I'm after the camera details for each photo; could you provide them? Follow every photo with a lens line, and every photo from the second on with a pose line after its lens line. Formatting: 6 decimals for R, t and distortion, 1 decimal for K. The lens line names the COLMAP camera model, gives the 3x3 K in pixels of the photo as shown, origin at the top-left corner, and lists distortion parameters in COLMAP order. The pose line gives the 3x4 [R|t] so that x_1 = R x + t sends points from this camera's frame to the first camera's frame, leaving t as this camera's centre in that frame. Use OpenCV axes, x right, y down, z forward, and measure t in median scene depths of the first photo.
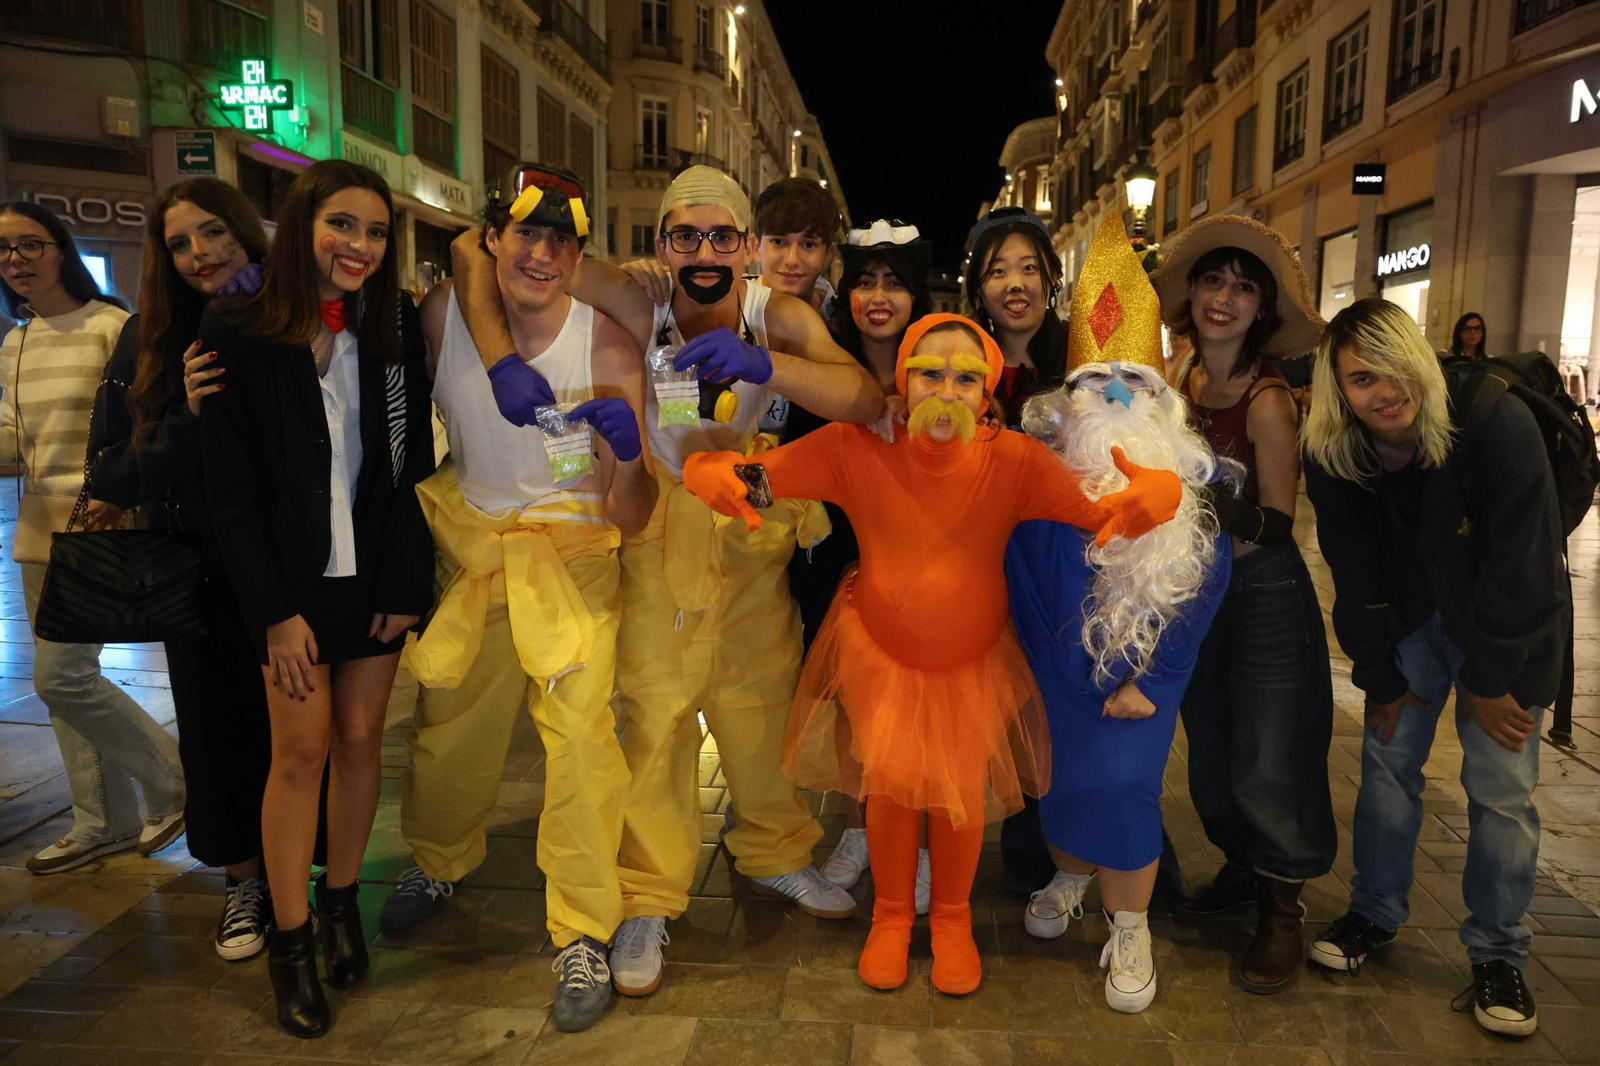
lens RADIAL K [[1125.1, 0, 802.0], [0, 1125.1, 536.2], [0, 0, 1]] dist [-0.042174, 0.006993]
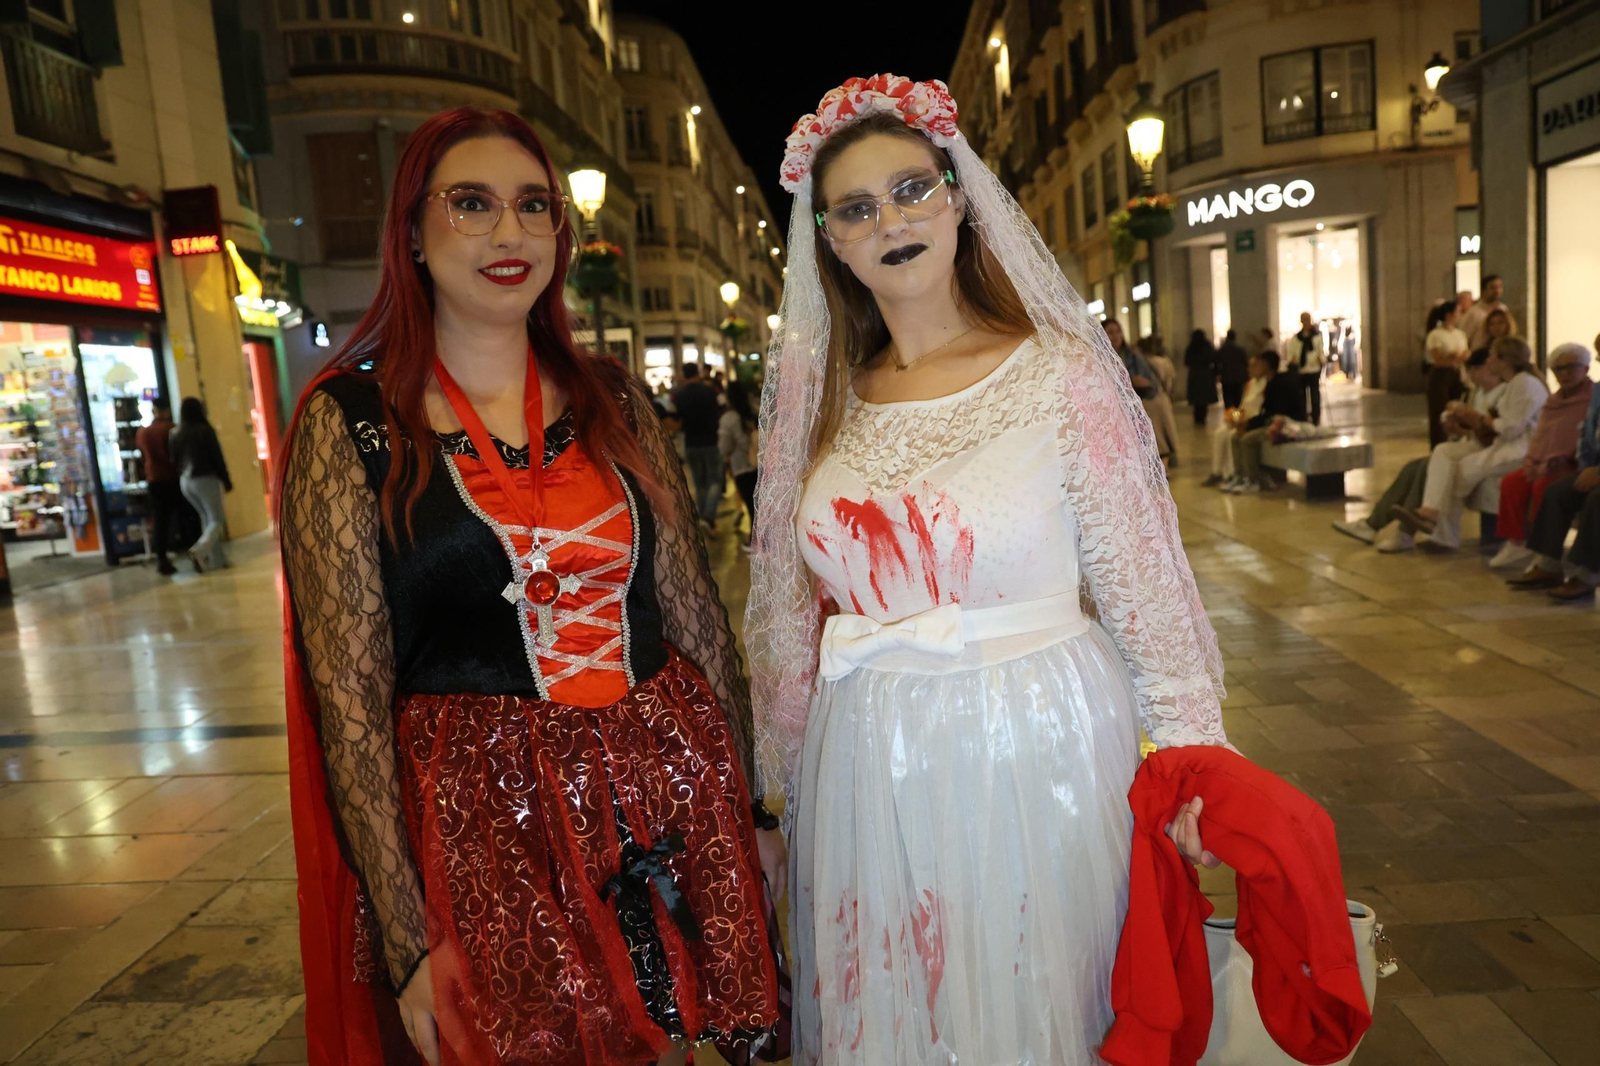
lens RADIAL K [[1125.1, 0, 802.0], [0, 1125.1, 536.2], [0, 0, 1]] dist [-0.042174, 0.006993]
pose [[0.993939, -0.102829, 0.038873, -0.063410], [0.103378, 0.994565, -0.012407, 0.065228], [-0.037386, 0.016351, 0.999167, -0.472615]]
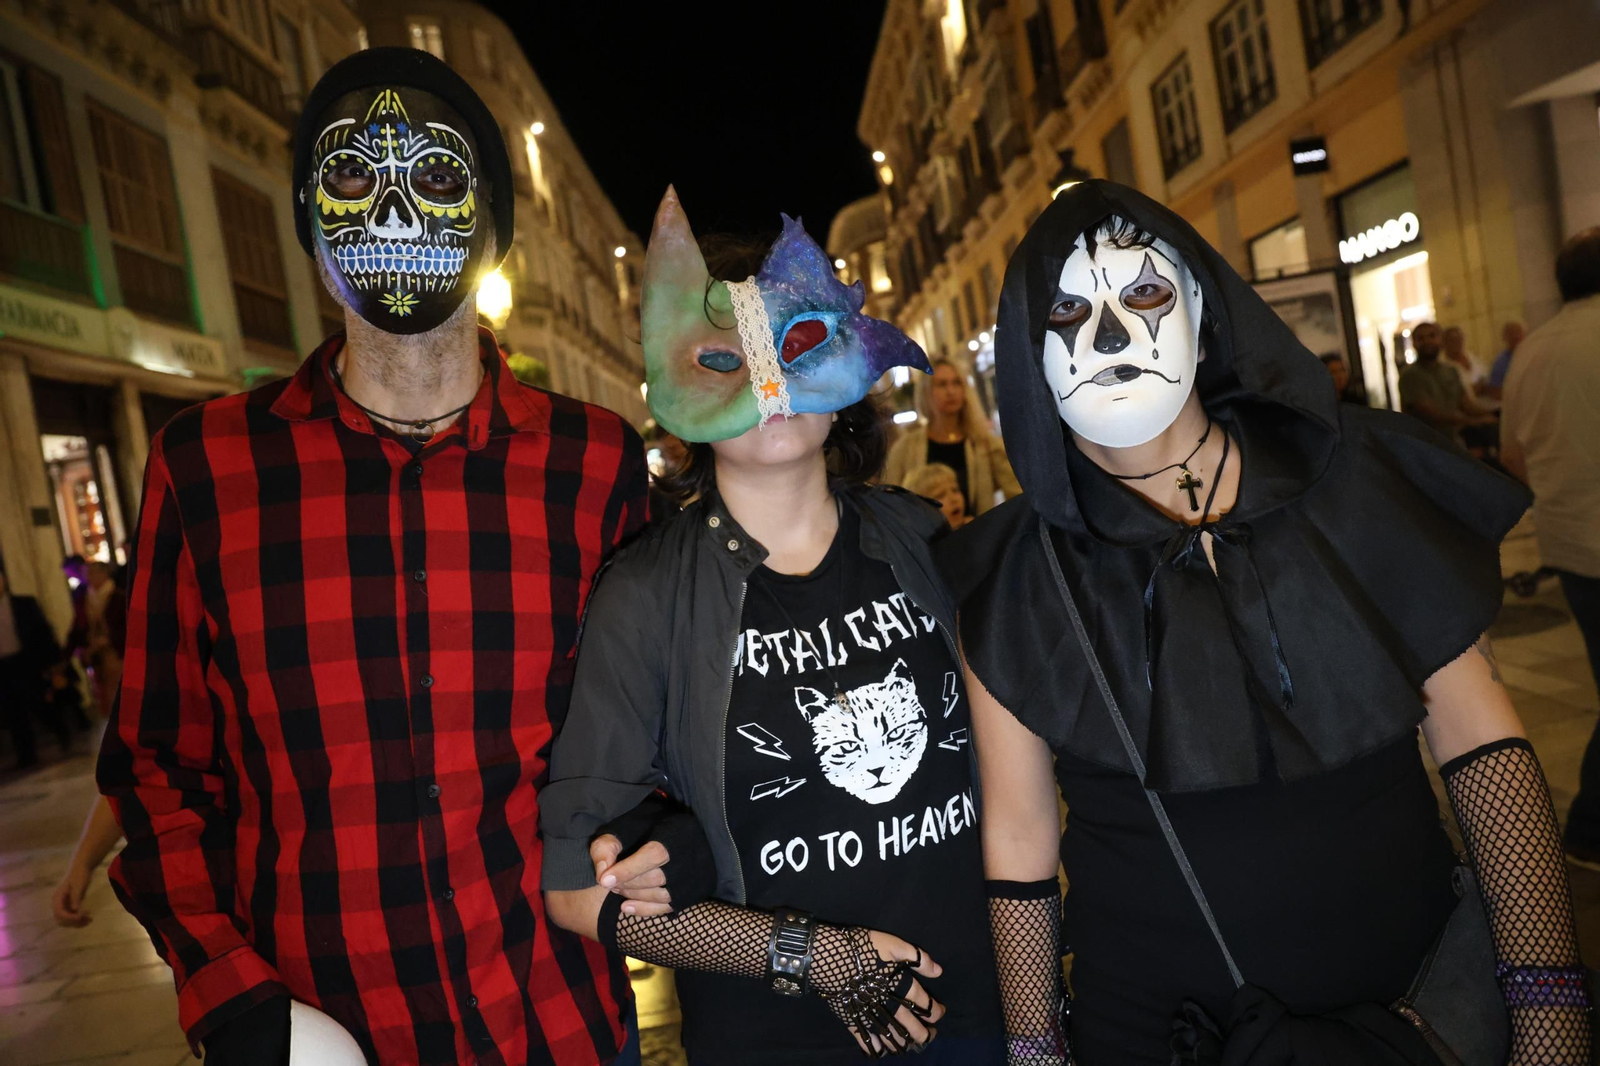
lens RADIAL K [[1125.1, 0, 802.0], [0, 1125.1, 536.2], [0, 0, 1]] dist [-0.042174, 0.006993]
pose [[0.977369, -0.179797, 0.111455, -0.008035], [0.189530, 0.978286, -0.083871, -0.028316], [-0.093955, 0.103097, 0.990224, 0.155456]]
